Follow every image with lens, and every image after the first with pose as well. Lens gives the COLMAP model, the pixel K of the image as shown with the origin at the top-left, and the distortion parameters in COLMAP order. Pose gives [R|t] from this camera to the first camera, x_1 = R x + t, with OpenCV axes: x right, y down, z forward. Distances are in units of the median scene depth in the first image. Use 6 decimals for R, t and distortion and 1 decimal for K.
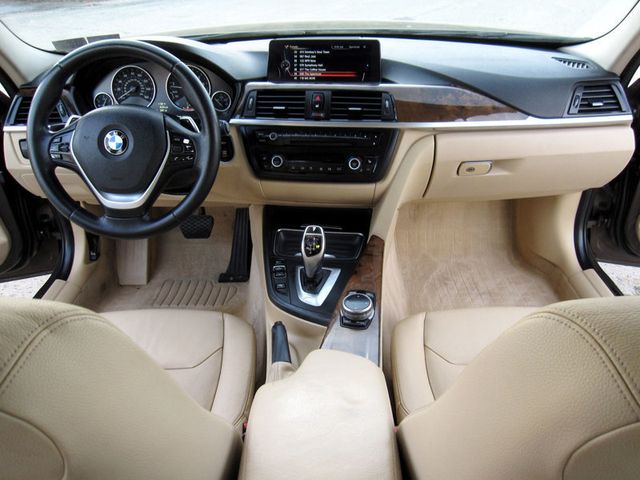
lens RADIAL K [[511.8, 0, 318.8], [0, 511.8, 238.1], [0, 0, 1]] dist [-0.081498, 0.025588]
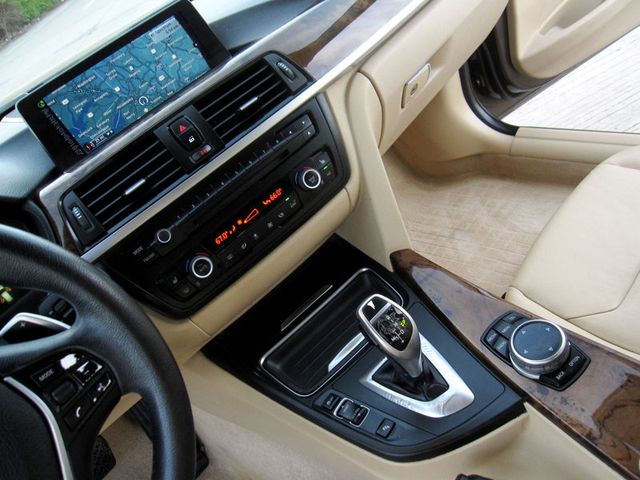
lens RADIAL K [[511.8, 0, 324.6], [0, 511.8, 240.9], [0, 0, 1]] dist [-0.081498, 0.025588]
pose [[0.651028, -0.645058, 0.400078, -0.183148], [0.668852, 0.736715, 0.099438, -0.133060], [-0.358887, 0.202856, 0.911071, 0.460028]]
